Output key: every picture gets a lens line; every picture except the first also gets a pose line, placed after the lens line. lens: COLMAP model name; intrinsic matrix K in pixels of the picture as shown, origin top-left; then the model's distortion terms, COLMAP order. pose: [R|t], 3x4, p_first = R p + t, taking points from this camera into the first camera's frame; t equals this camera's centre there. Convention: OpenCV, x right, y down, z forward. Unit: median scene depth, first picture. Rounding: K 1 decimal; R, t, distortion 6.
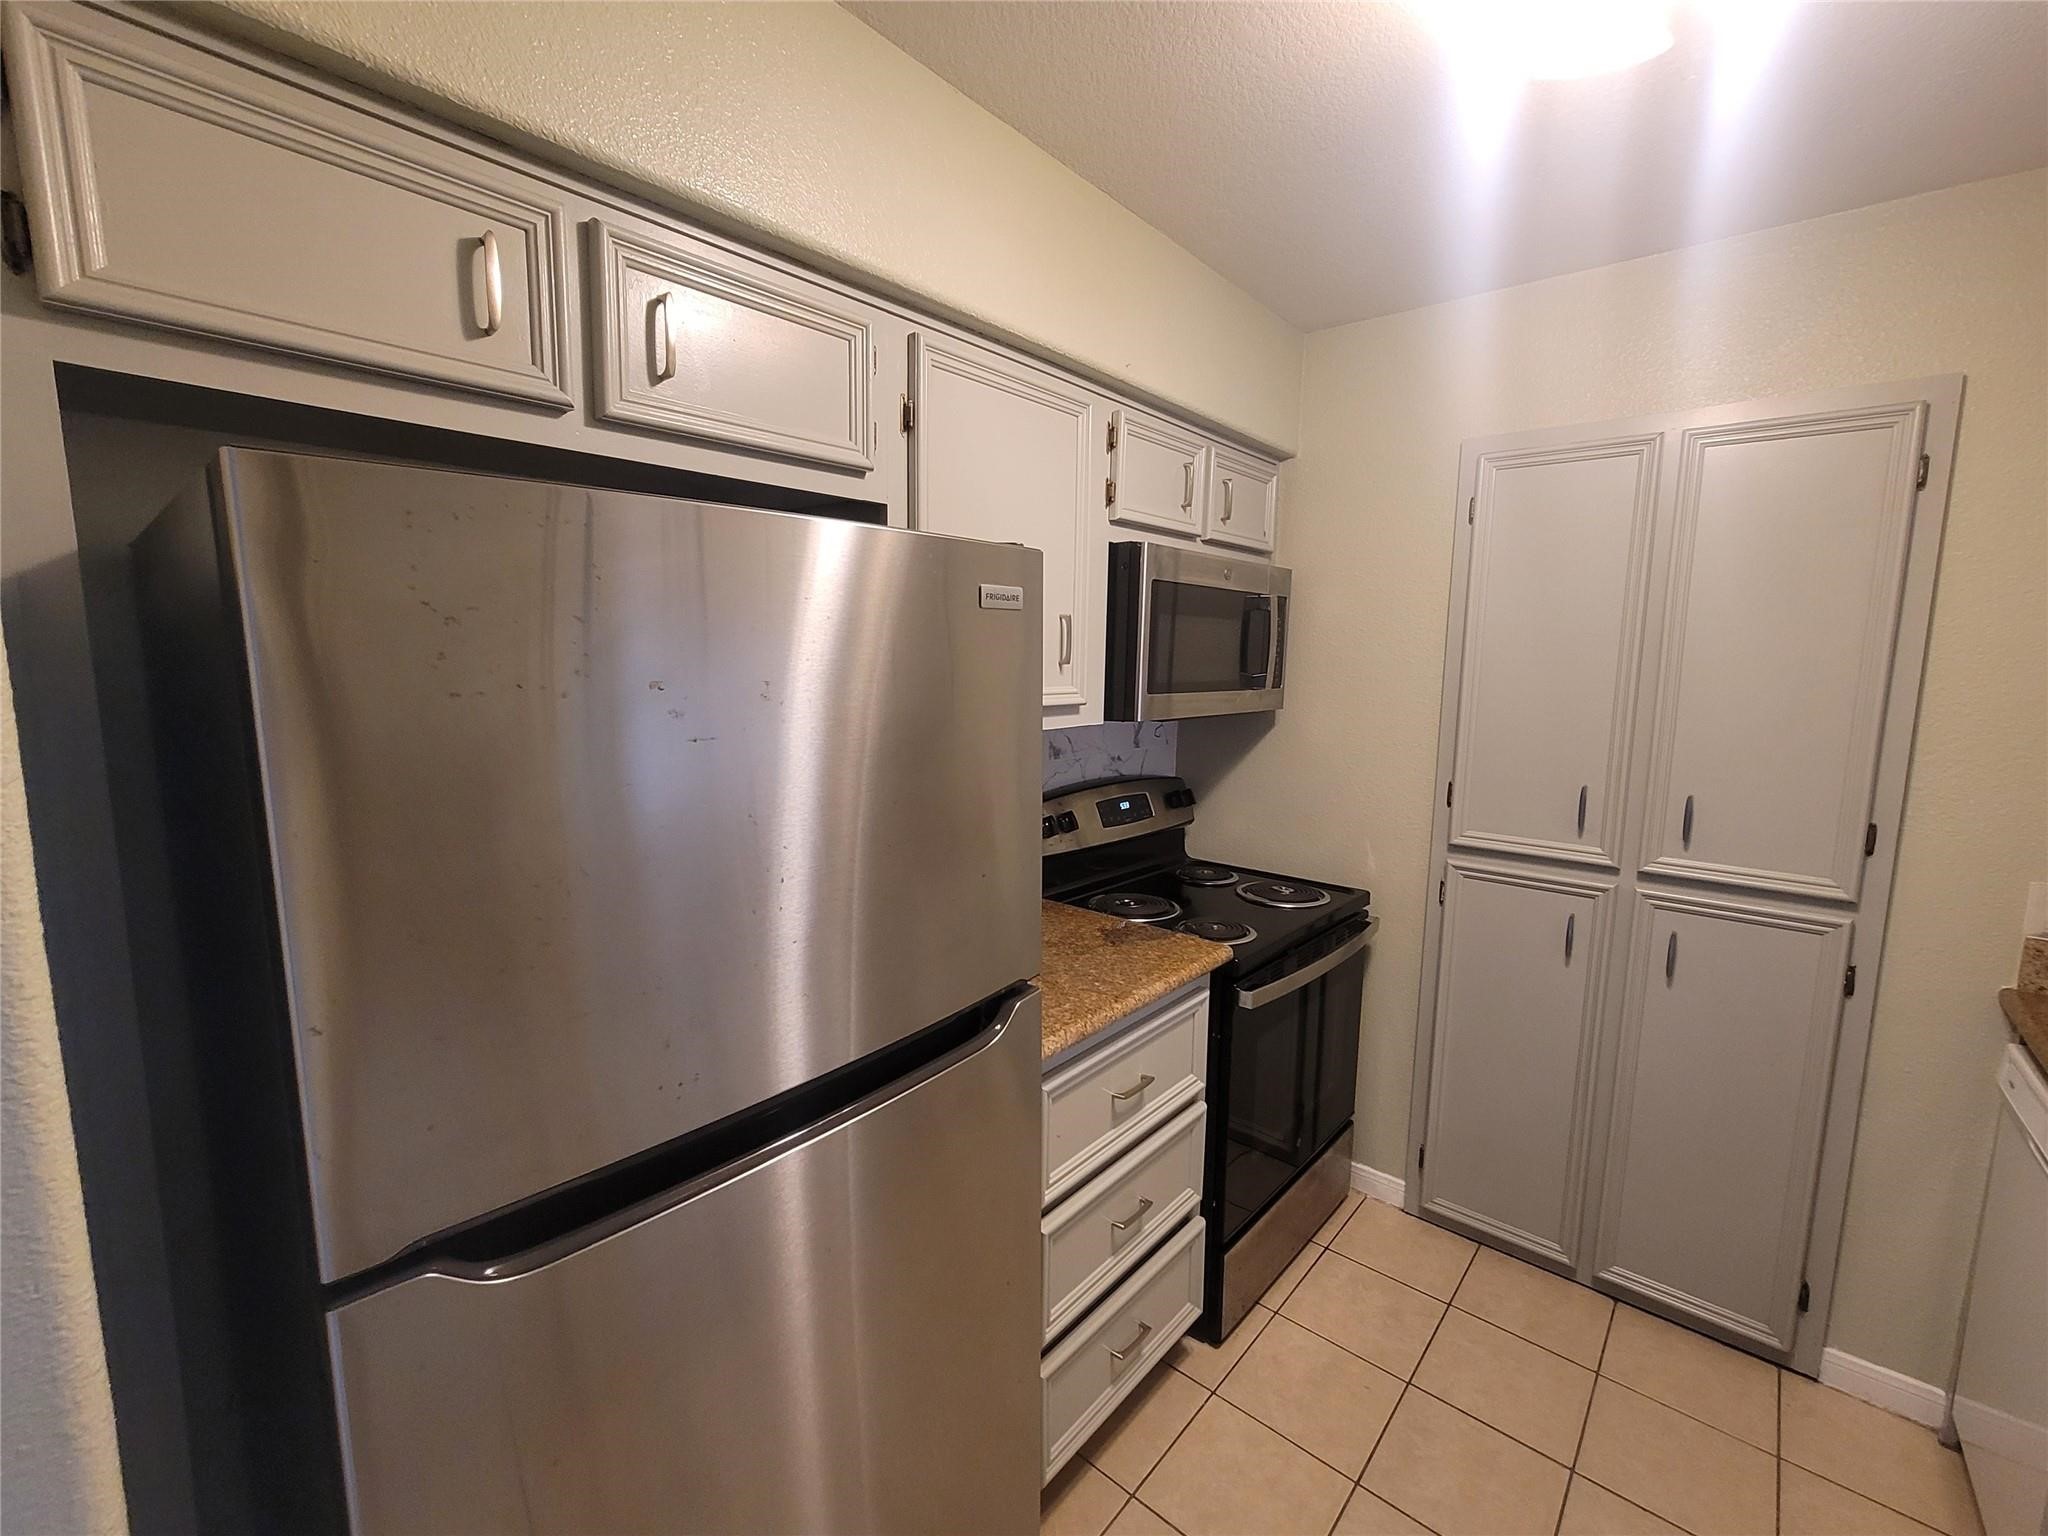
lens RADIAL K [[855.7, 0, 1021.5], [0, 855.7, 769.0], [0, 0, 1]] dist [-0.002744, -0.001145]
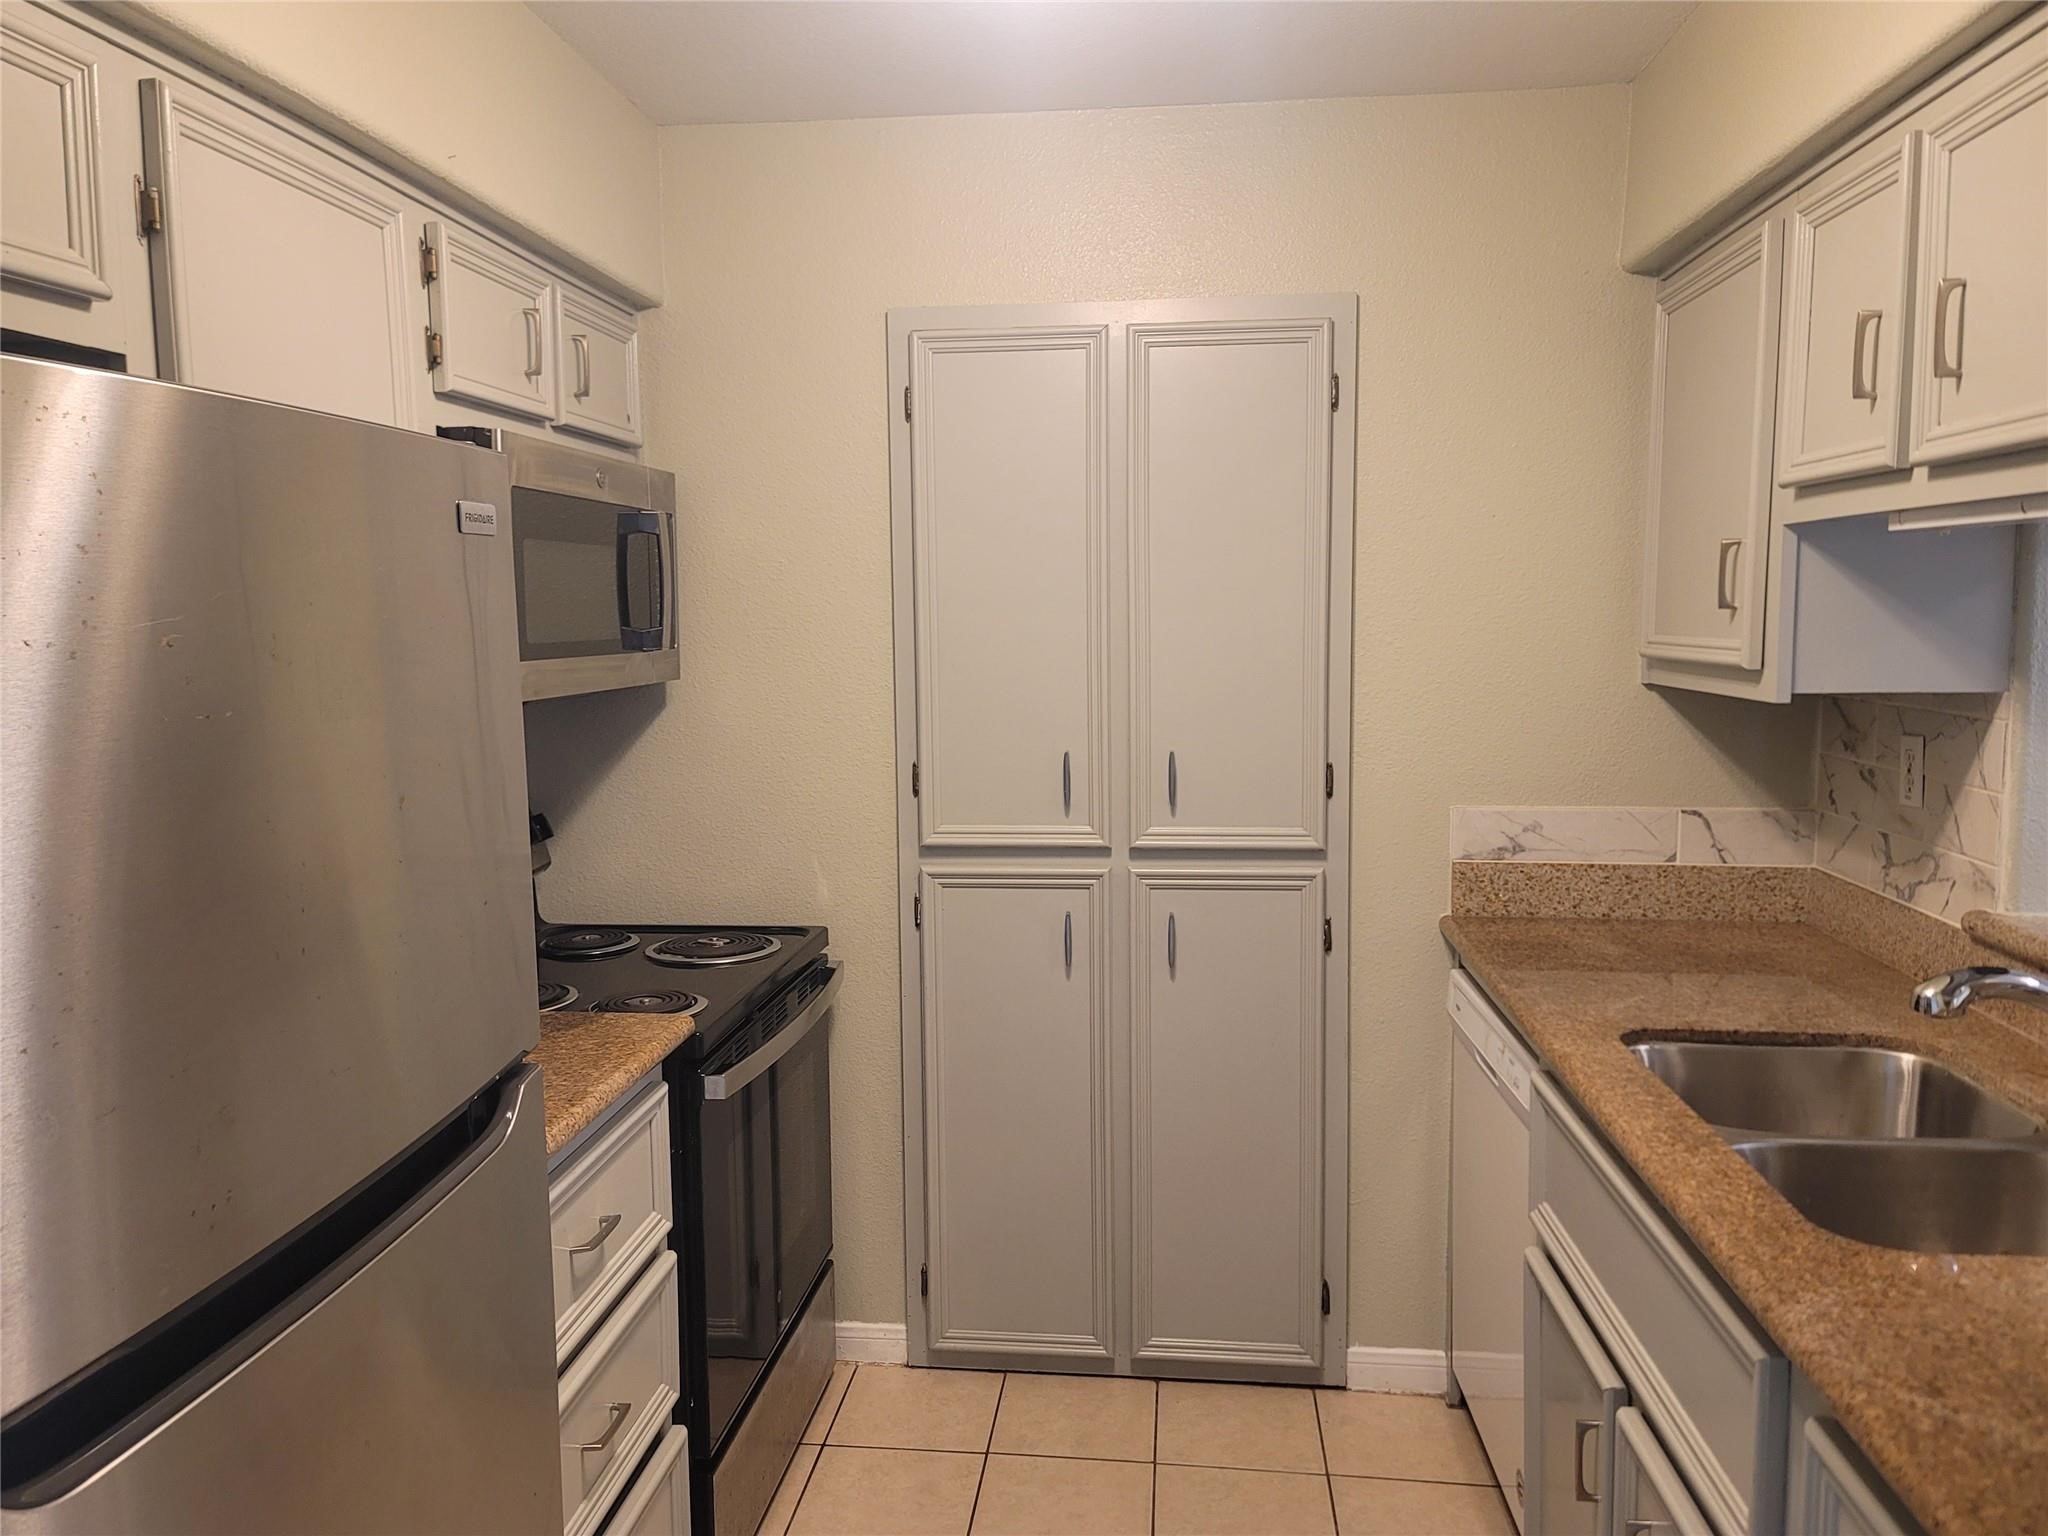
lens RADIAL K [[1485.4, 0, 985.8], [0, 1485.4, 769.3], [0, 0, 1]] dist [0.041849, -0.027369]
pose [[0.833537, -0.083428, 0.546128, -0.188075], [0.096399, 0.995331, 0.004918, 0.023972], [-0.543988, 0.048547, 0.837687, -0.146959]]
